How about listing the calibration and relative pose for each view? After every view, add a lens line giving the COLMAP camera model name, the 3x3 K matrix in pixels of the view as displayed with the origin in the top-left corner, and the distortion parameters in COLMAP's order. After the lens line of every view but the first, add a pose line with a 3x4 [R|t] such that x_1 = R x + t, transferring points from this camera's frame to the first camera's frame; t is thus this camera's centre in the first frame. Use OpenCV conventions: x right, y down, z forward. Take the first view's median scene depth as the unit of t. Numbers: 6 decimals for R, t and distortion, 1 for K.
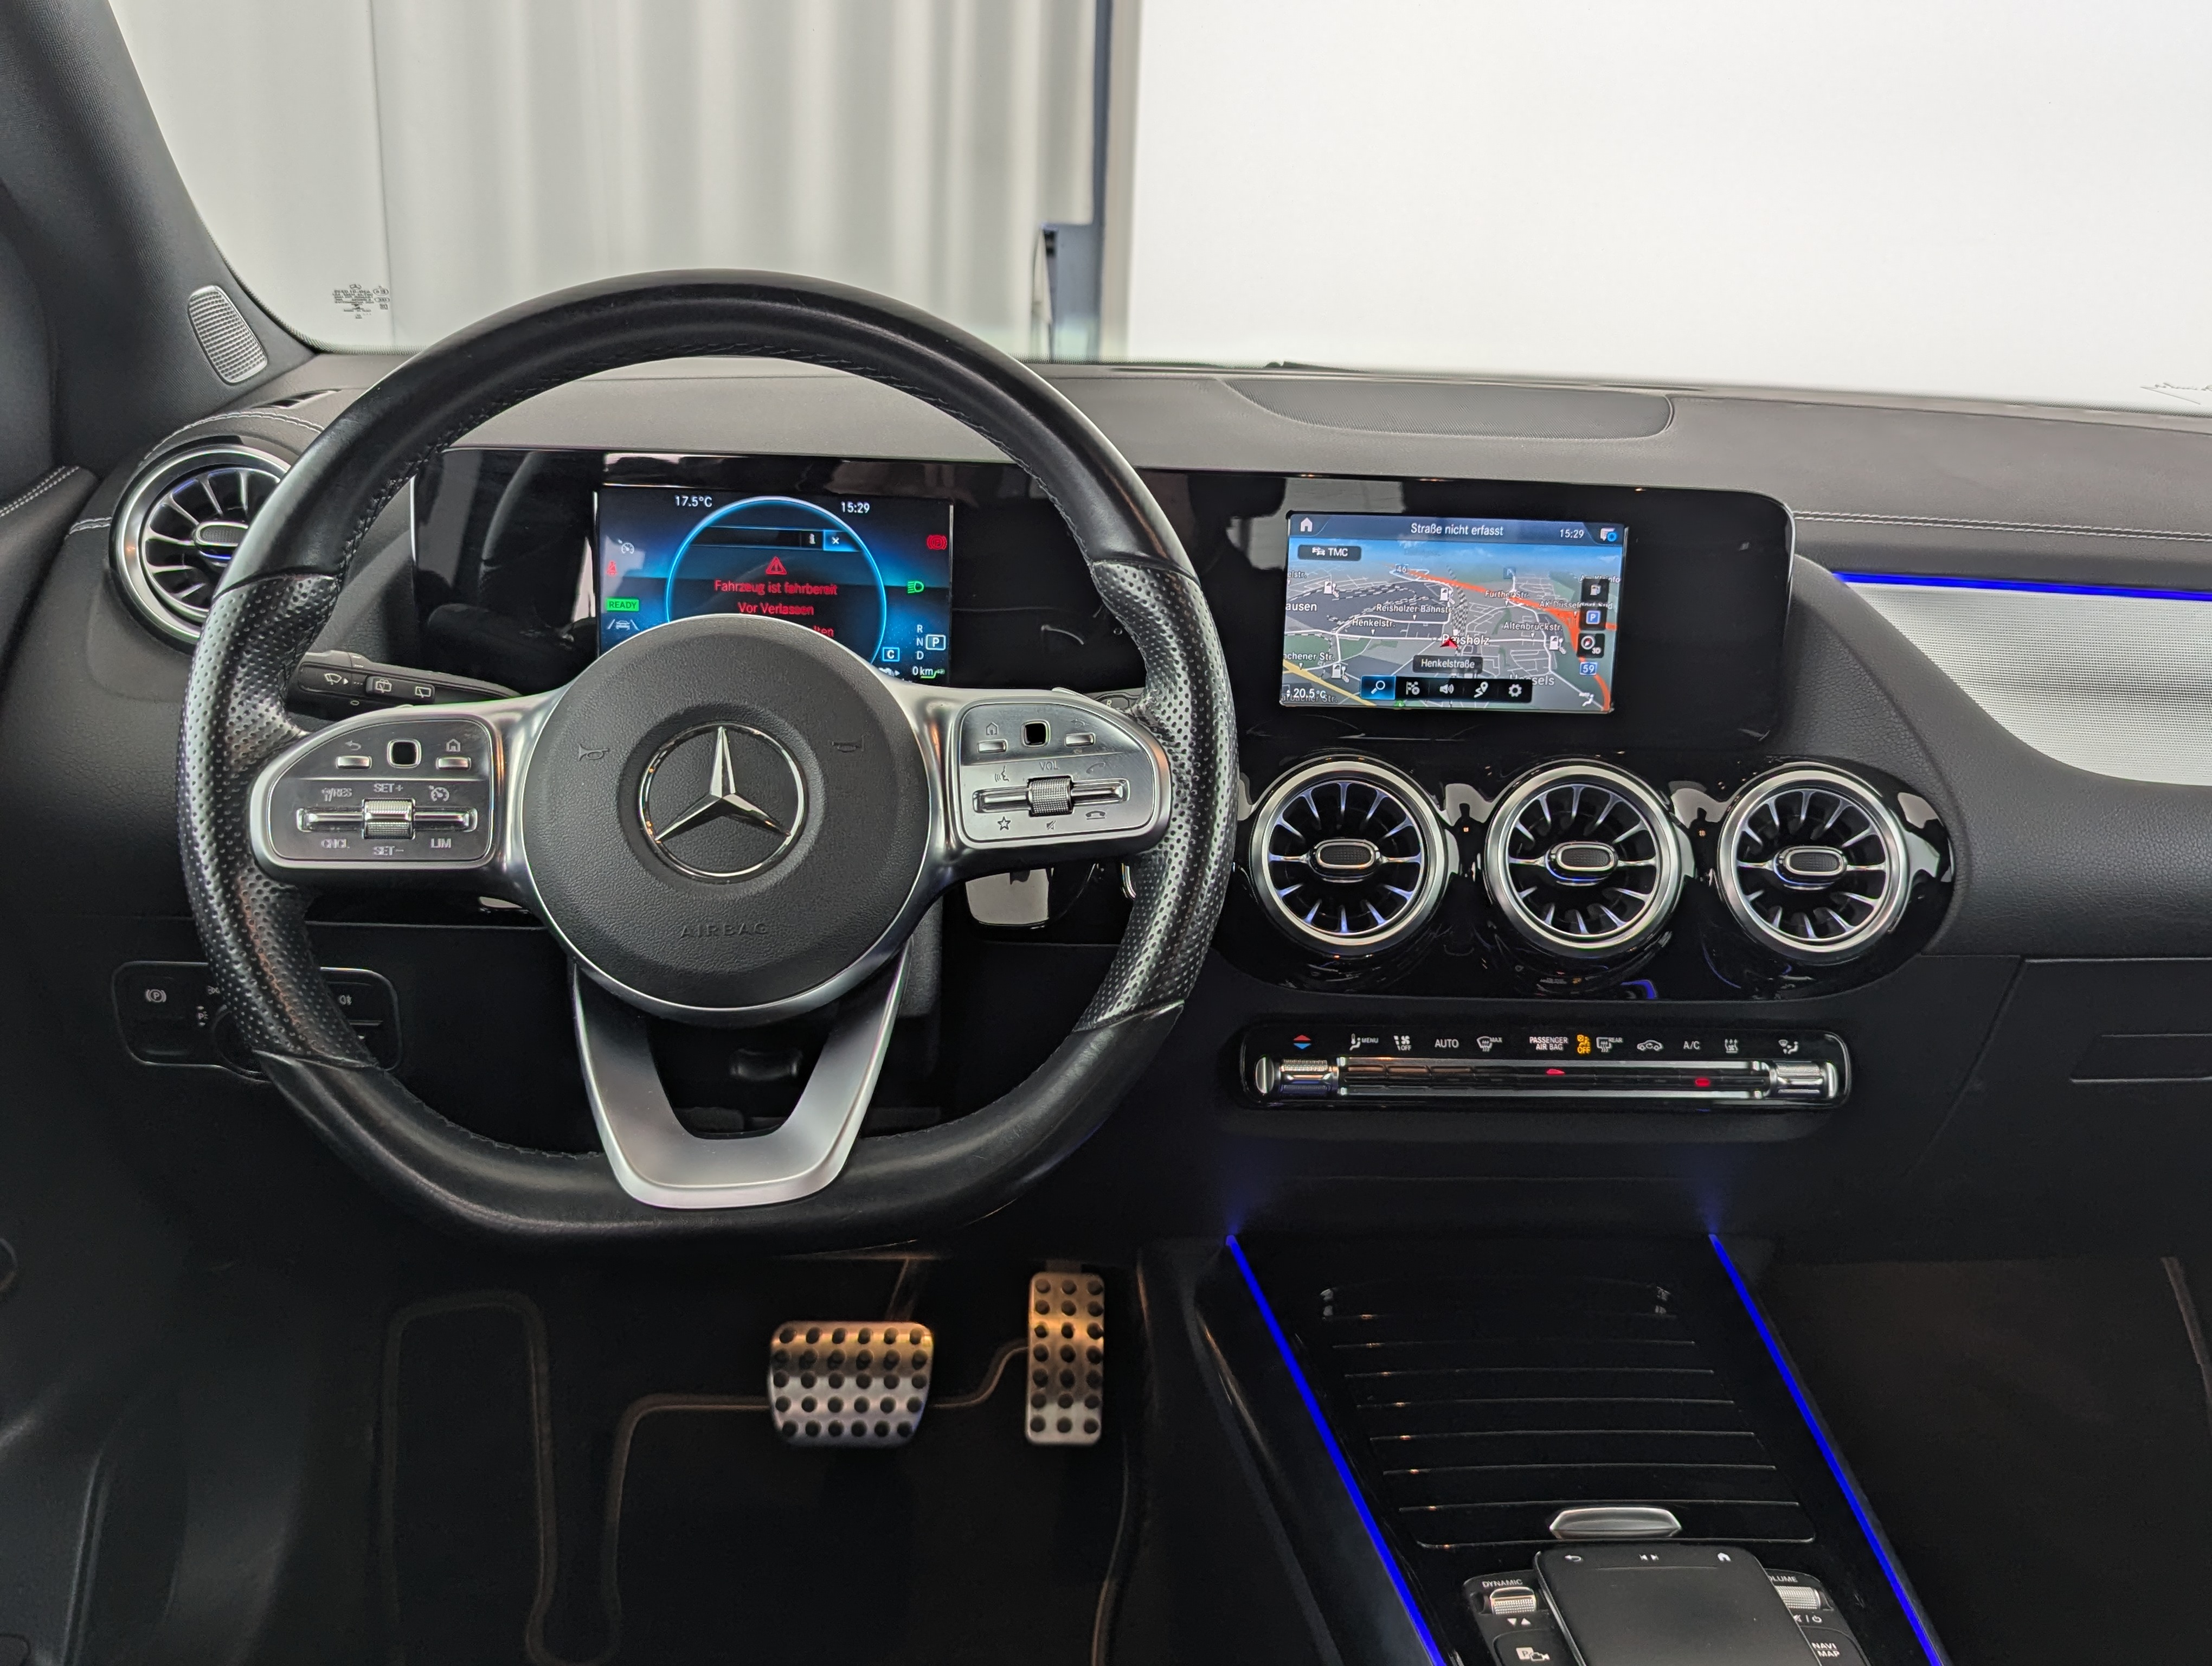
lens RADIAL K [[2060.8, 0, 1141.6], [0, 2060.8, 804.5], [0, 0, 1]] dist [0.019035, 0.000000]
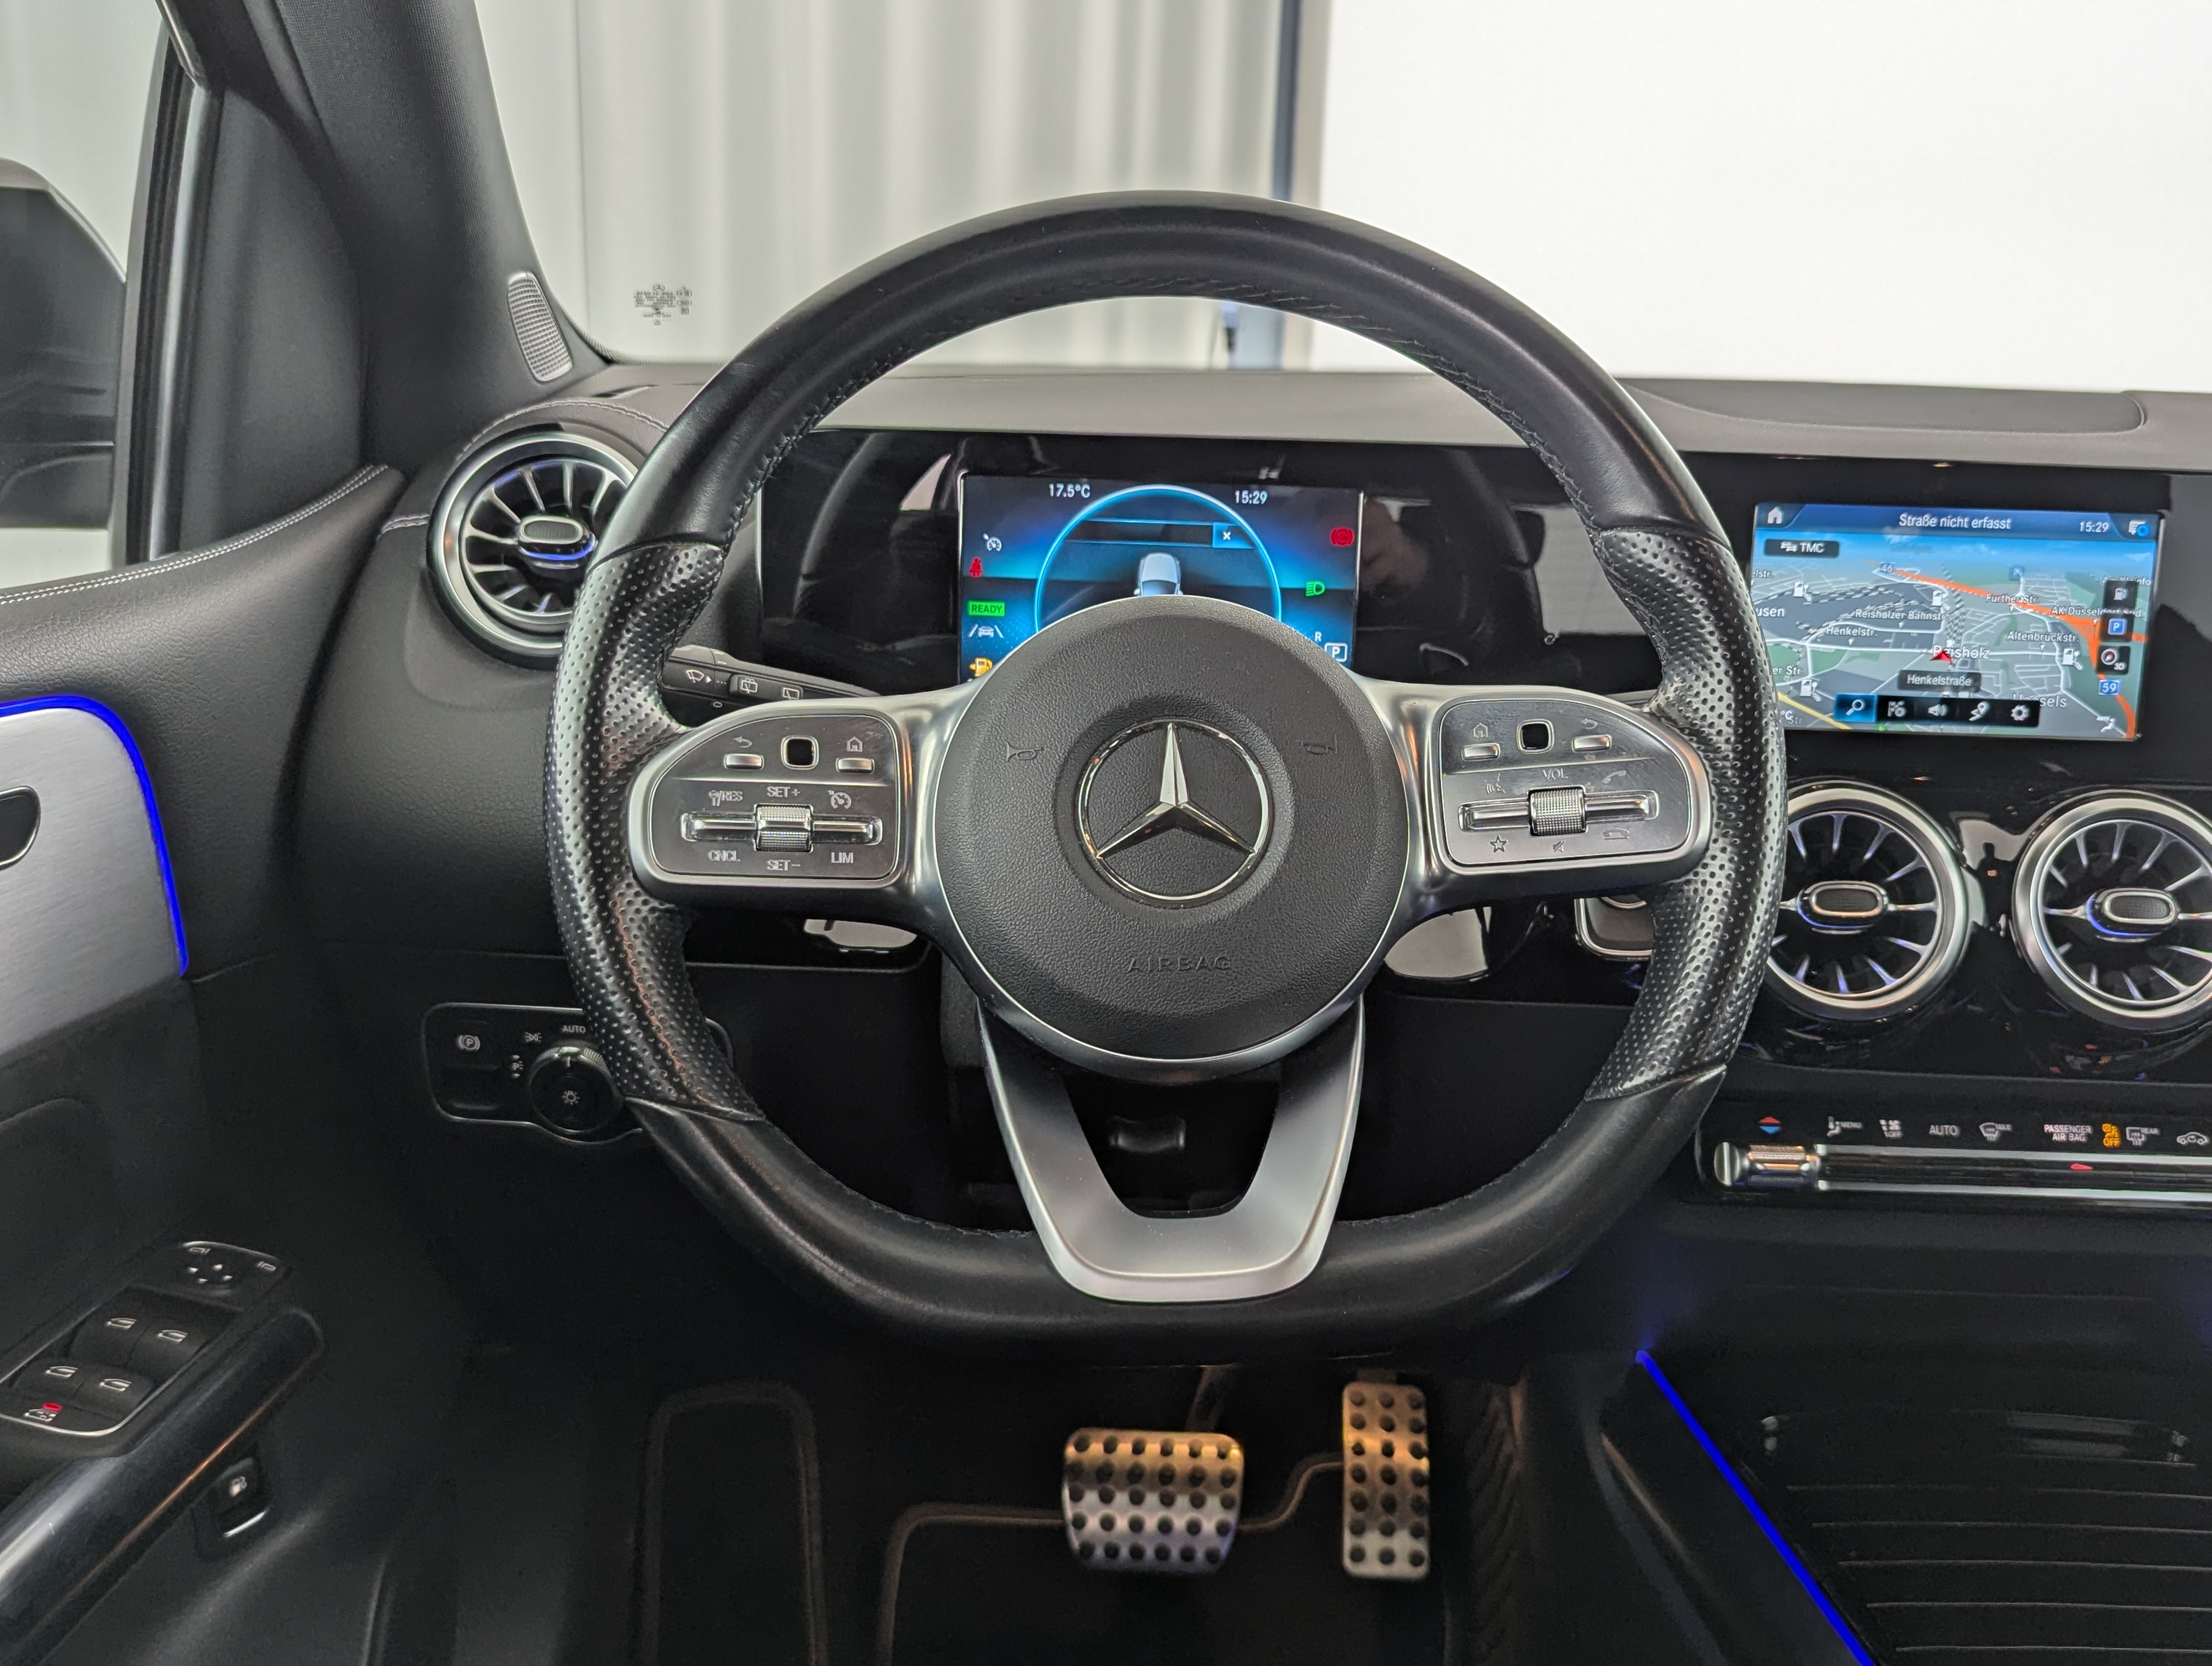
lens RADIAL K [[2060.8, 0, 1111.8], [0, 2060.8, 819.6], [0, 0, 1]] dist [0.019035, 0.000000]
pose [[0.996417, 0.008944, -0.084101, -0.120509], [-0.012175, 0.999204, -0.037980, 0.025739], [0.083695, 0.038868, 0.995733, 0.128043]]
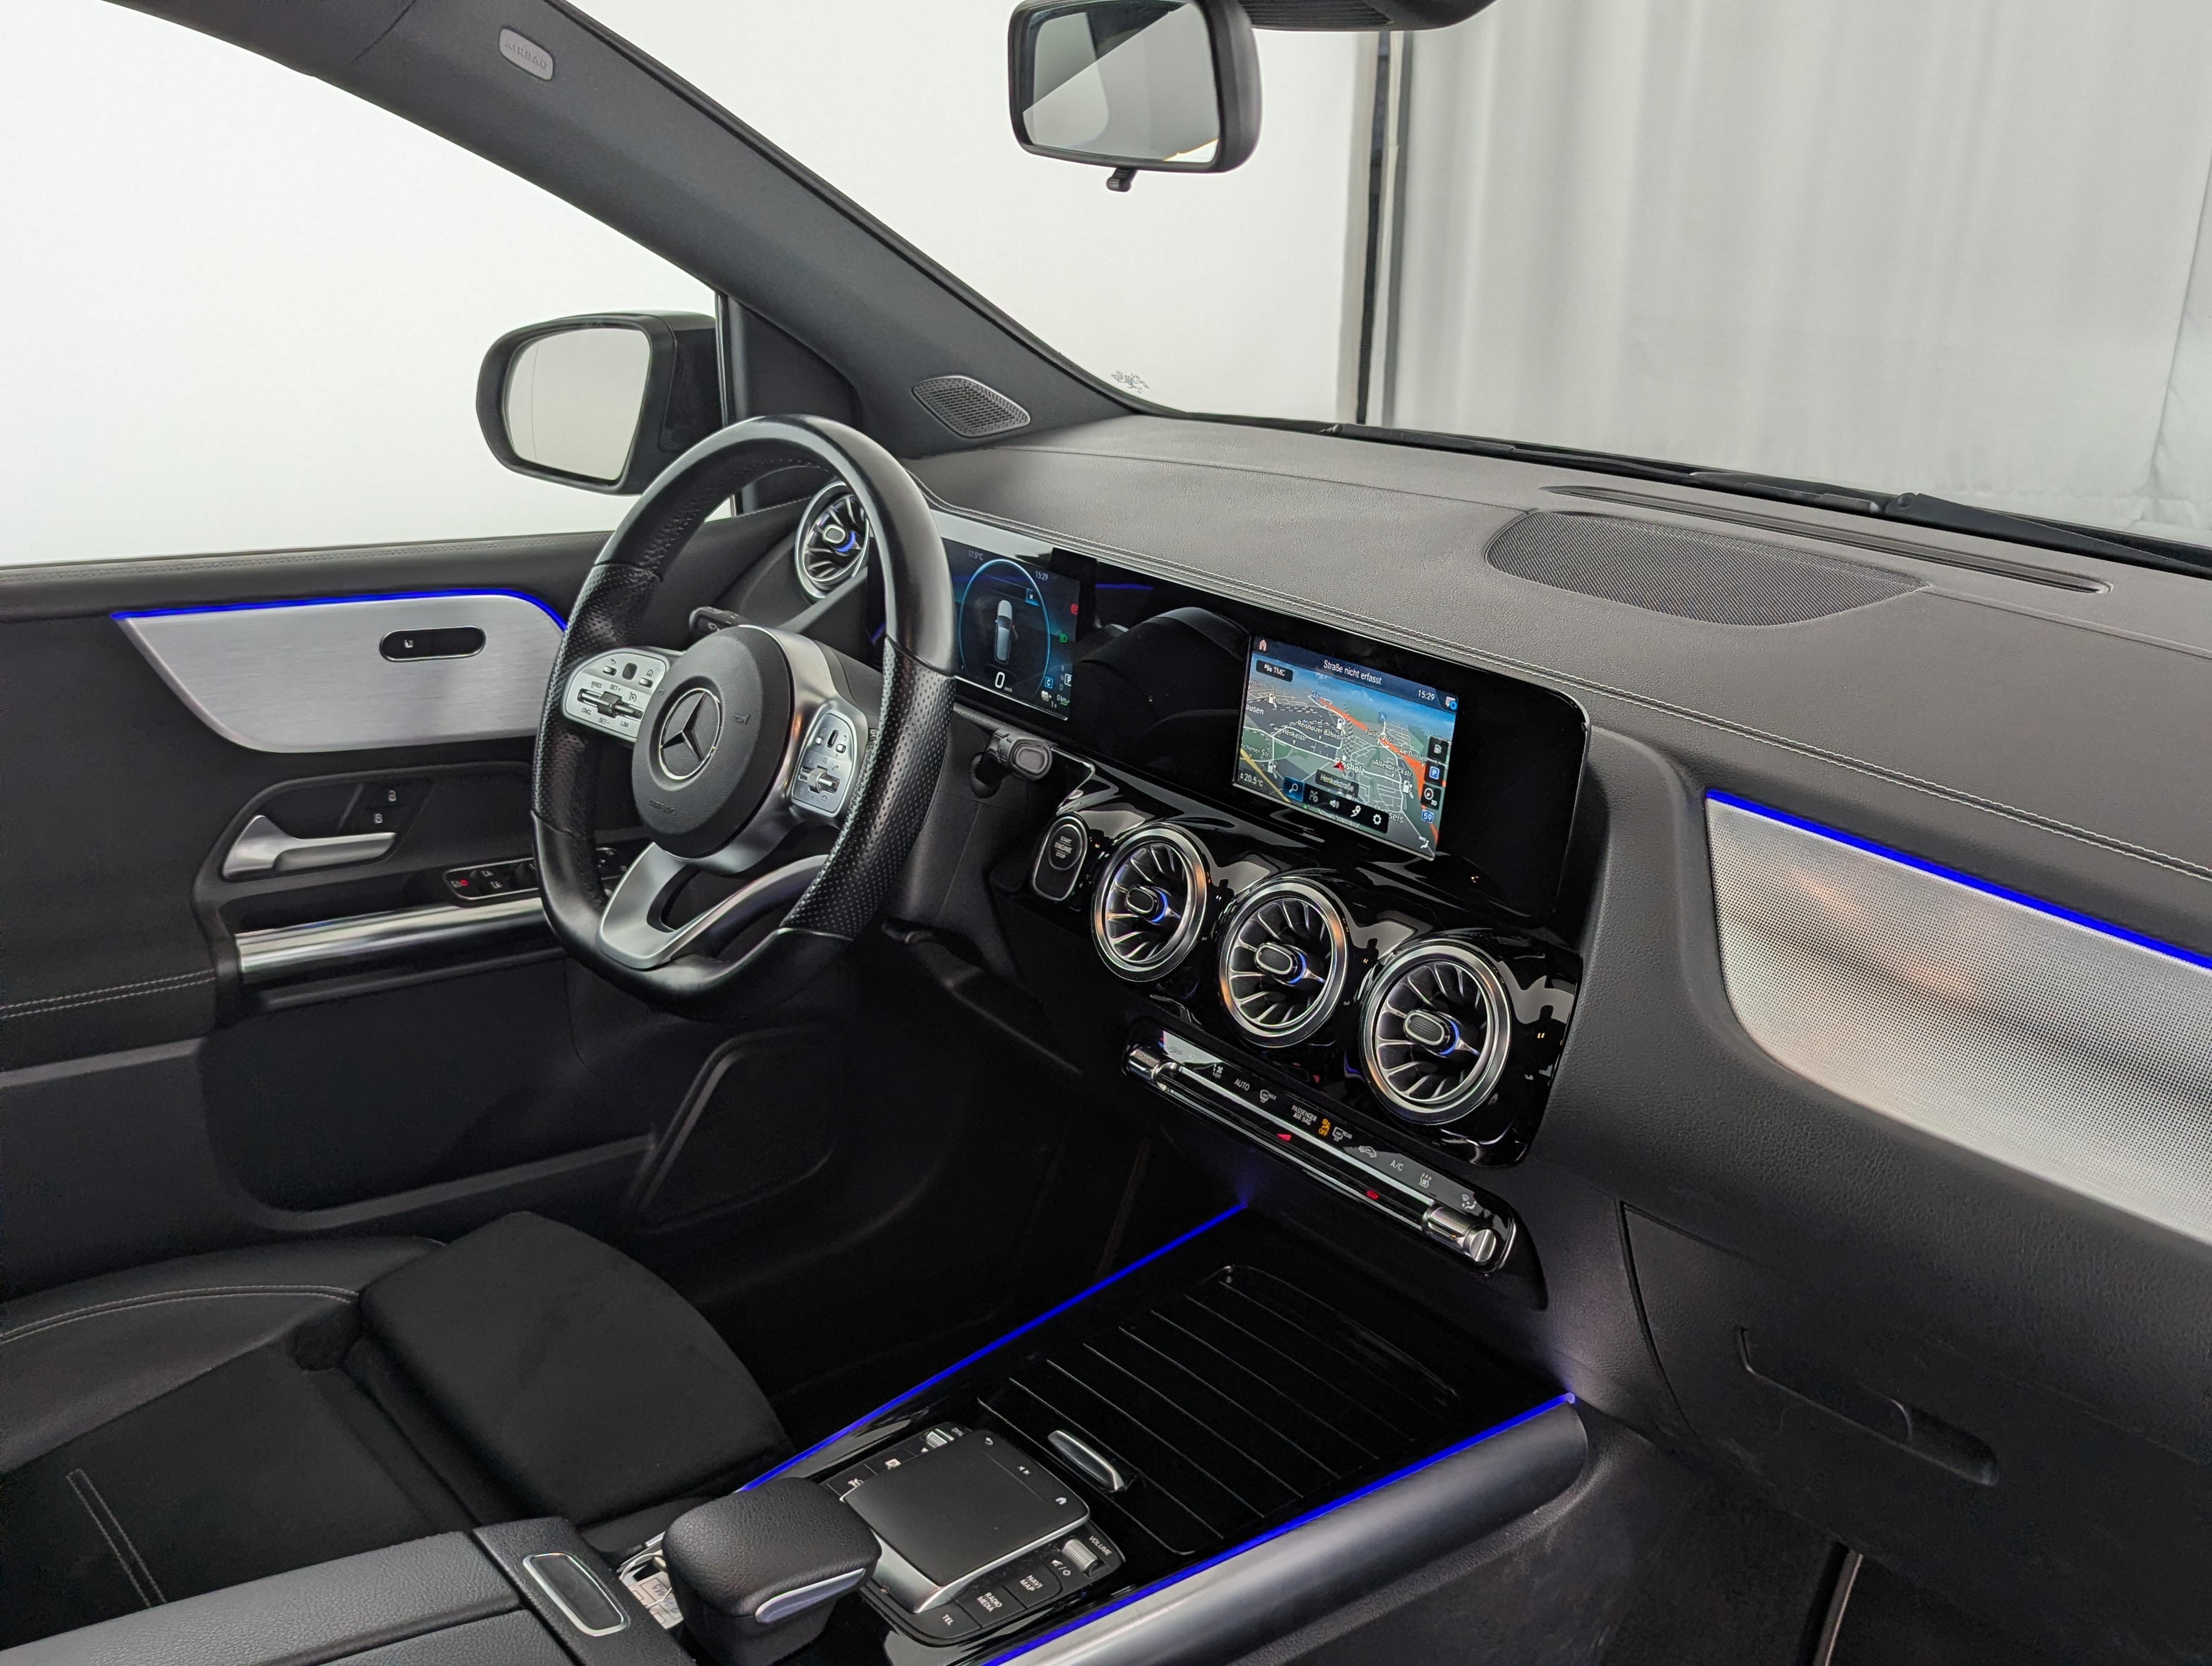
lens RADIAL K [[2060.8, 0, 1114.7], [0, 2060.8, 829.0], [0, 0, 1]] dist [0.019035, 0.000000]
pose [[0.570281, 0.244561, -0.784200, 1.020676], [-0.239314, 0.962706, 0.126197, -0.163454], [0.785817, 0.115702, 0.607540, 0.189283]]
